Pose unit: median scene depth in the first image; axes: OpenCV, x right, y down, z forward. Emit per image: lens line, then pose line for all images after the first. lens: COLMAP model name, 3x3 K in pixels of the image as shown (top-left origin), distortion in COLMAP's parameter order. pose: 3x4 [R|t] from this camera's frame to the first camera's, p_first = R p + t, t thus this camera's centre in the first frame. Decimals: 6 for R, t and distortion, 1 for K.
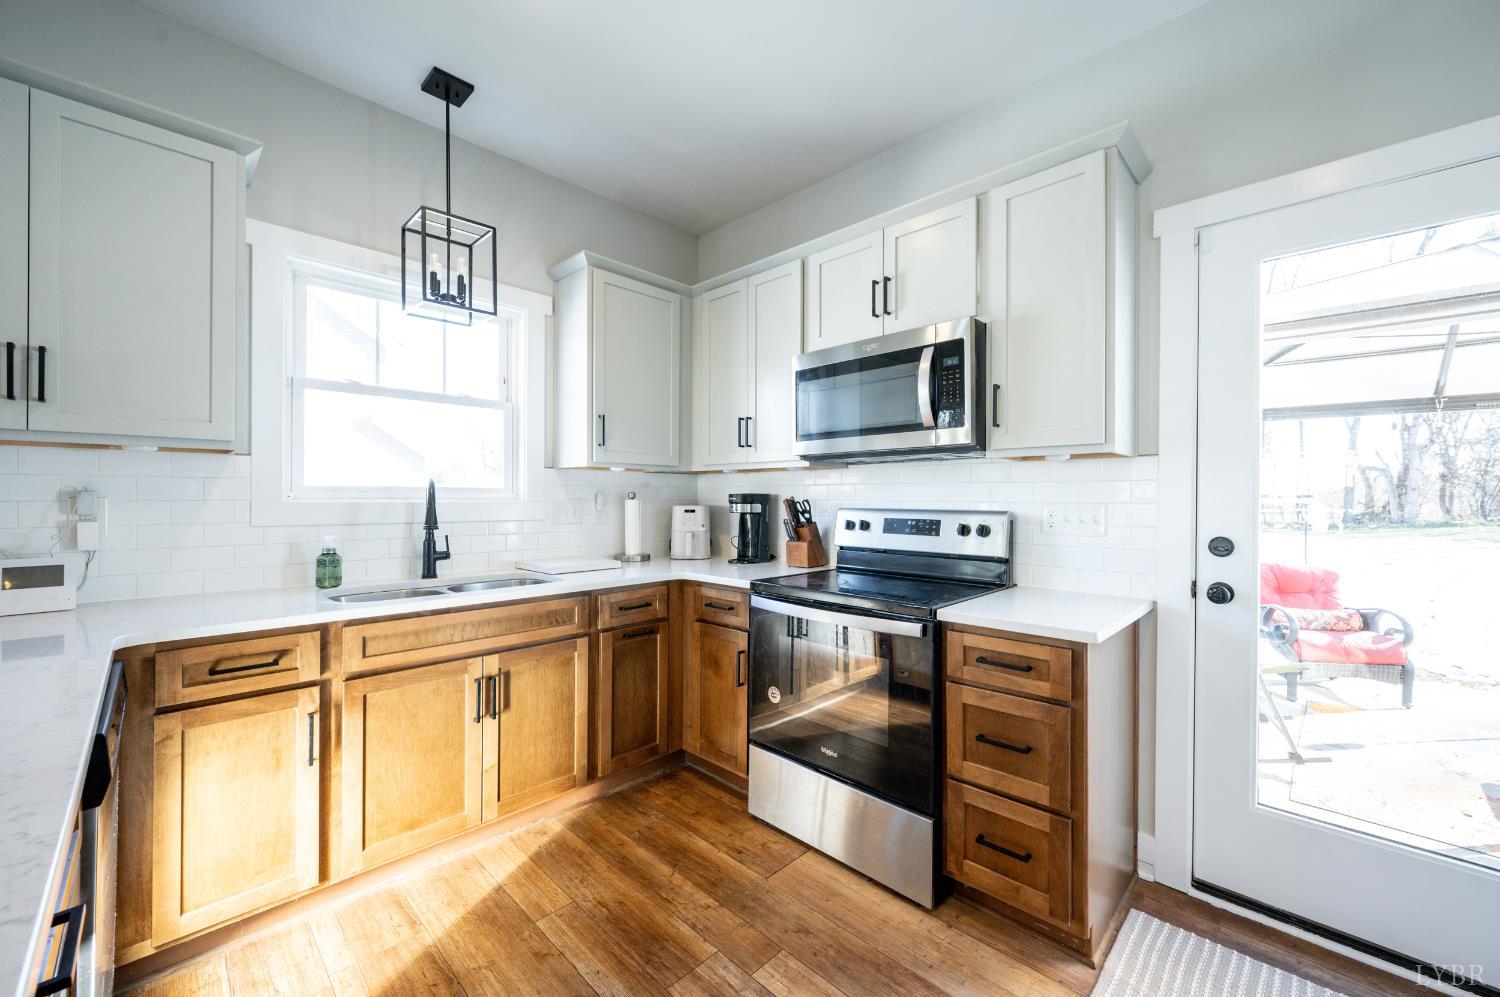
lens RADIAL K [[589.2, 0, 750.0], [0, 589.2, 498.5], [0, 0, 1]] dist [-0.001311, 0.000147]
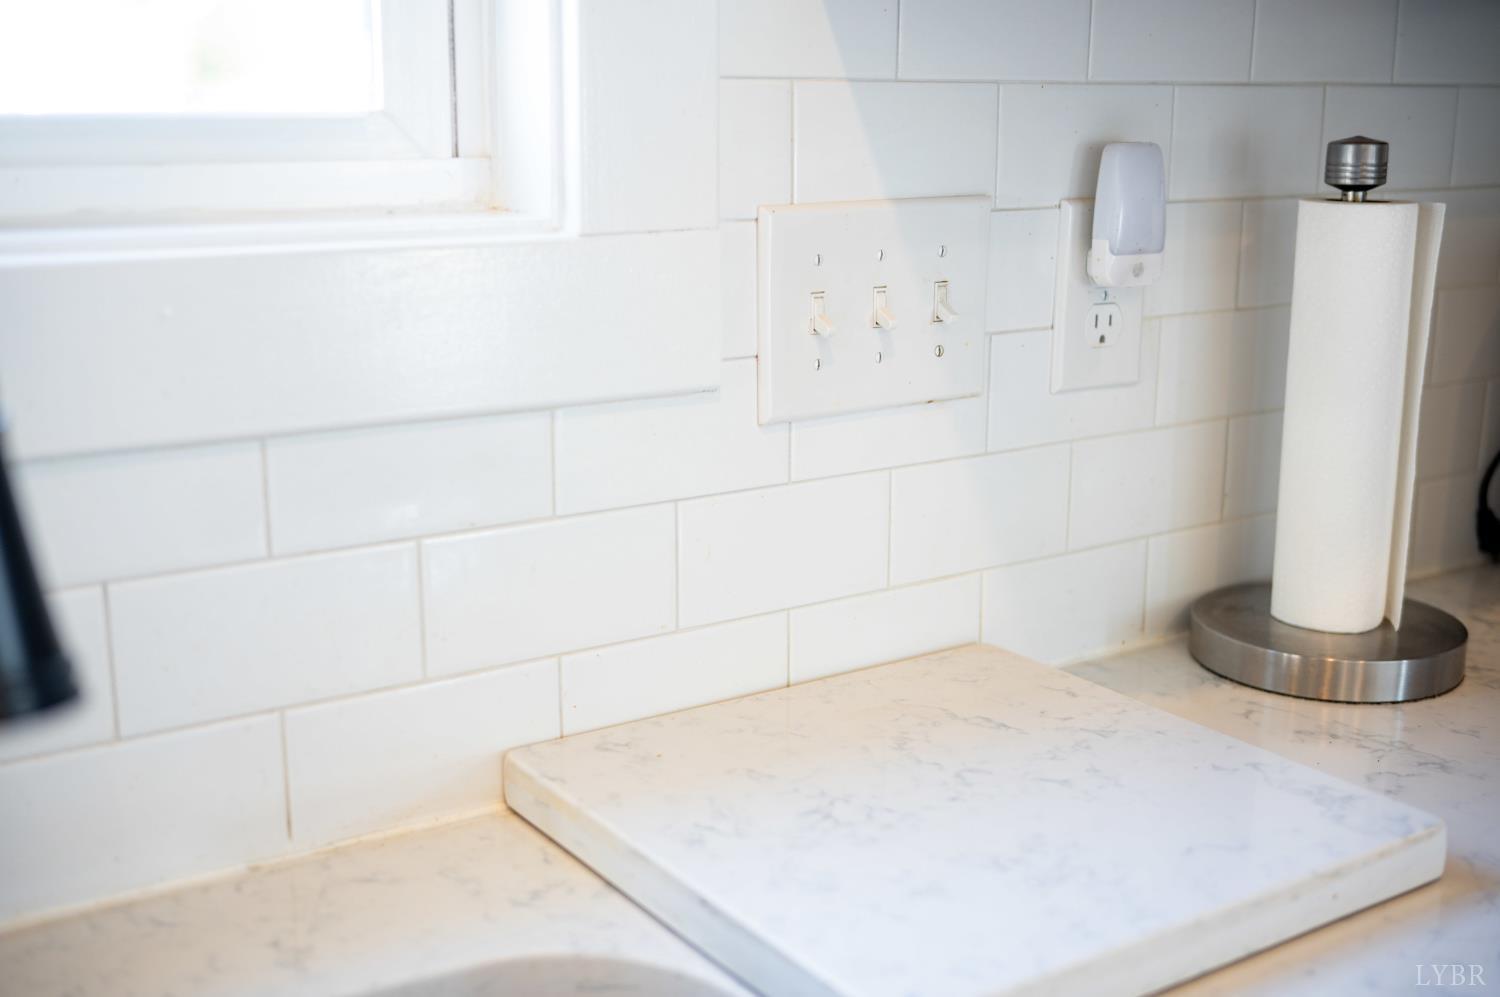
lens RADIAL K [[1732.5, 0, 750.0], [0, 1732.5, 498.5], [0, 0, 1]] dist [-0.005449, 0.009328]
pose [[0.980478, 0.046347, -0.191090, -0.295809], [-0.002667, 0.974869, 0.222763, -0.020736], [0.196612, -0.217904, 0.955961, 0.713843]]
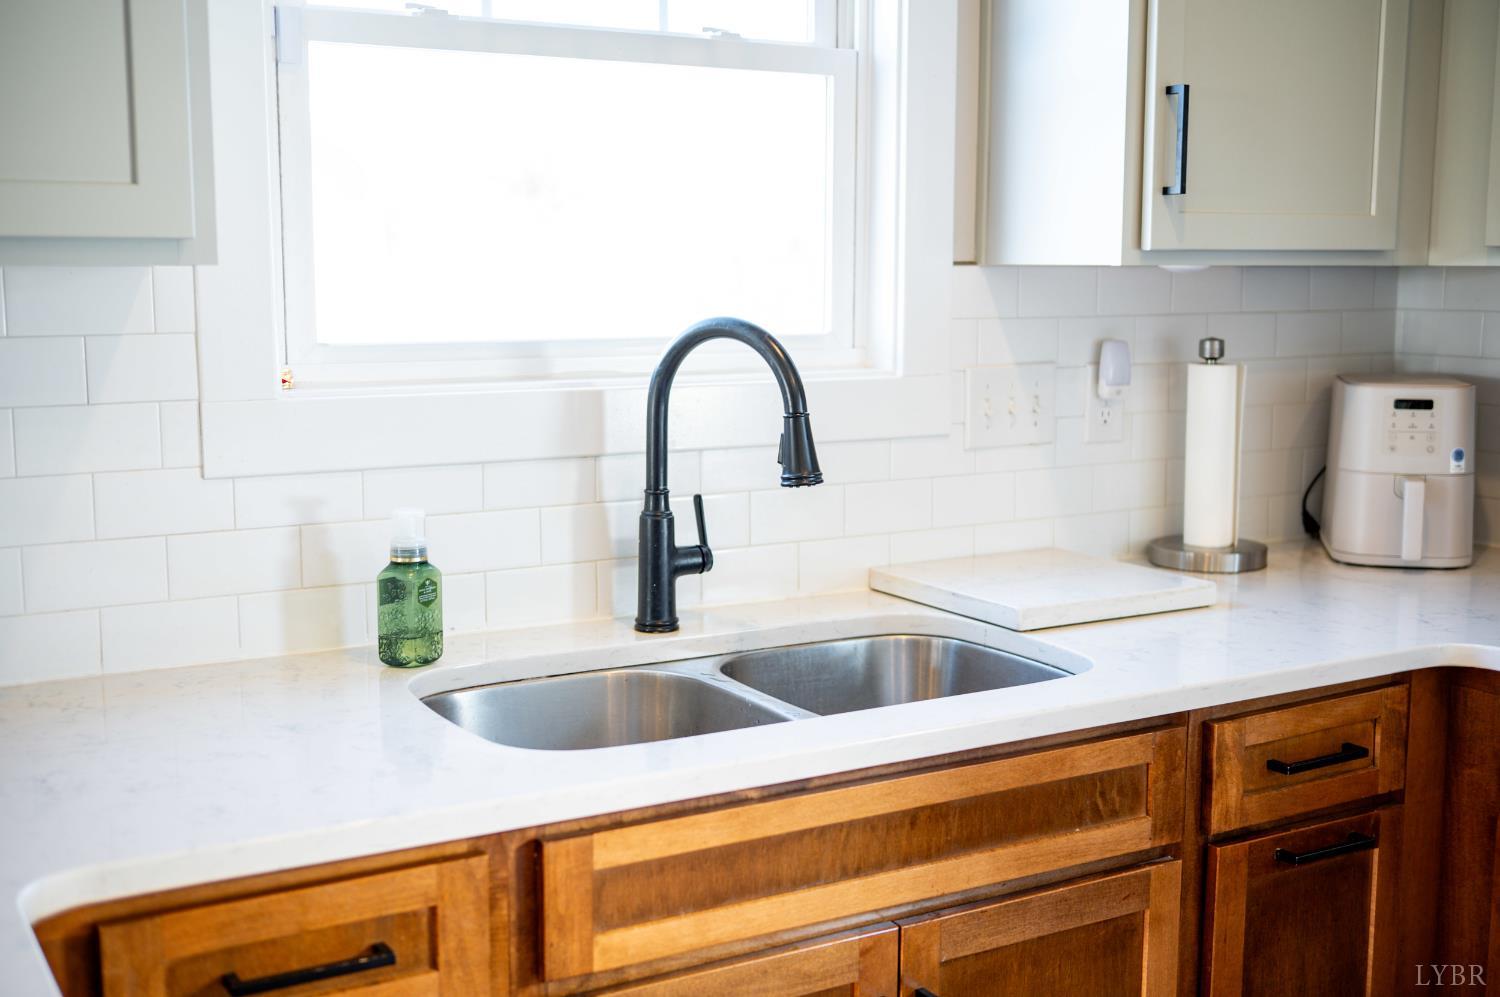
lens RADIAL K [[1732.5, 0, 750.0], [0, 1732.5, 498.5], [0, 0, 1]] dist [-0.005449, 0.009328]
pose [[0.963879, 0.033475, -0.264229, -0.224408], [0.001557, 0.991345, 0.131272, -0.053322], [0.266336, -0.126942, 0.955485, 0.110963]]
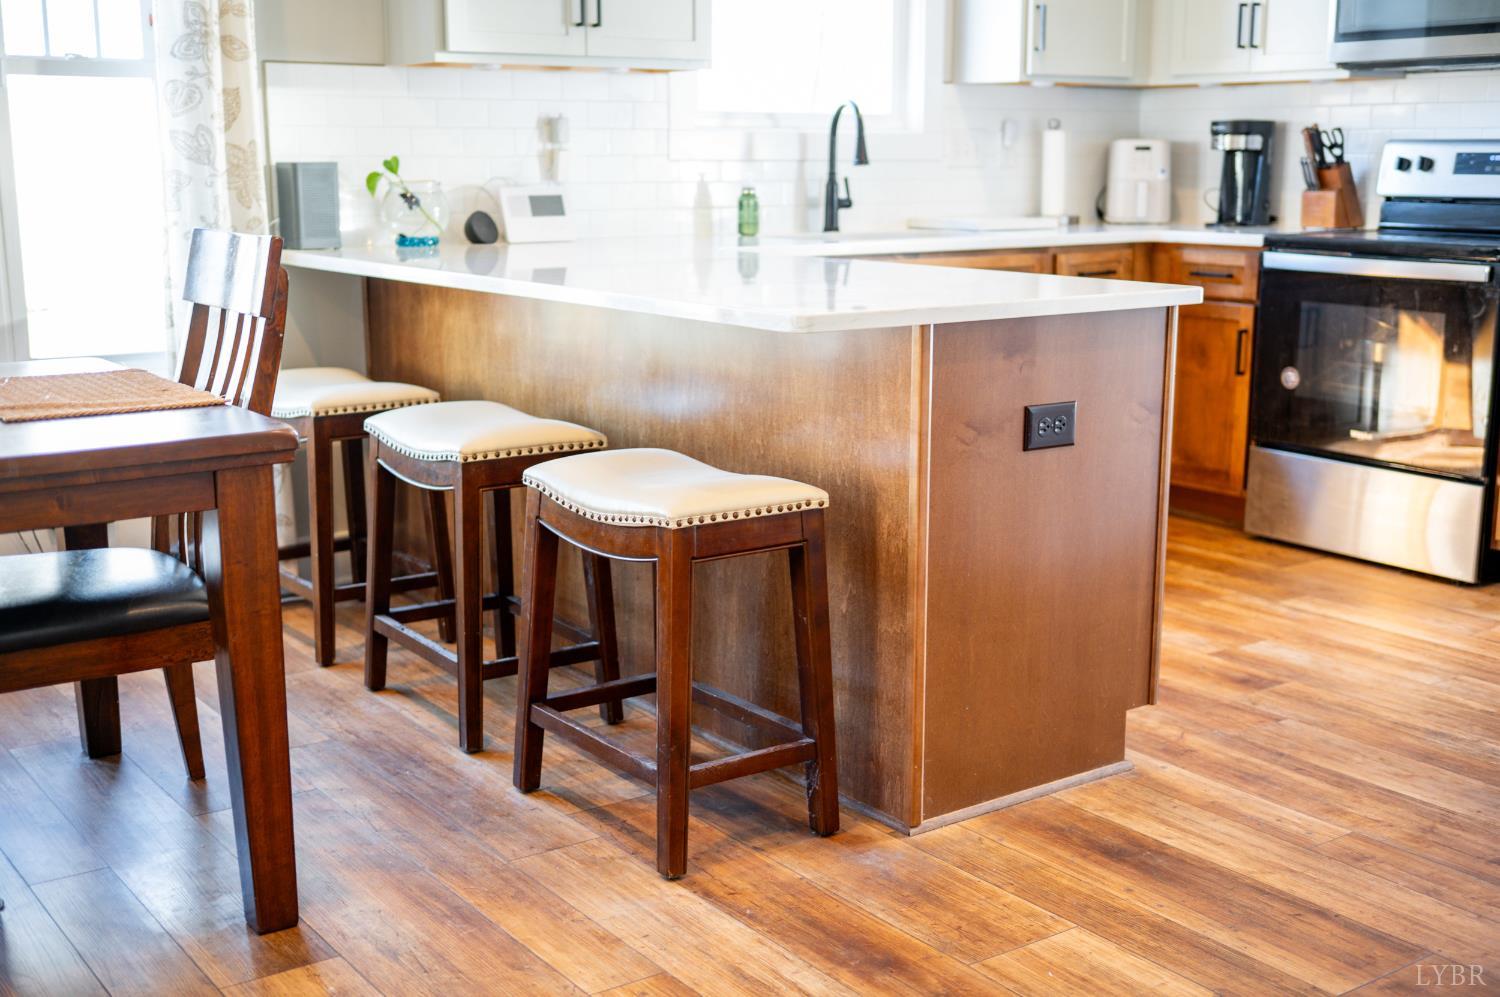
lens RADIAL K [[1732.5, 0, 750.0], [0, 1732.5, 498.5], [0, 0, 1]] dist [-0.005449, 0.009328]
pose [[0.984851, 0.029920, -0.170802, -0.225502], [0.004018, 0.980800, 0.194977, 0.030683], [0.173356, -0.192710, 0.965821, -1.162640]]
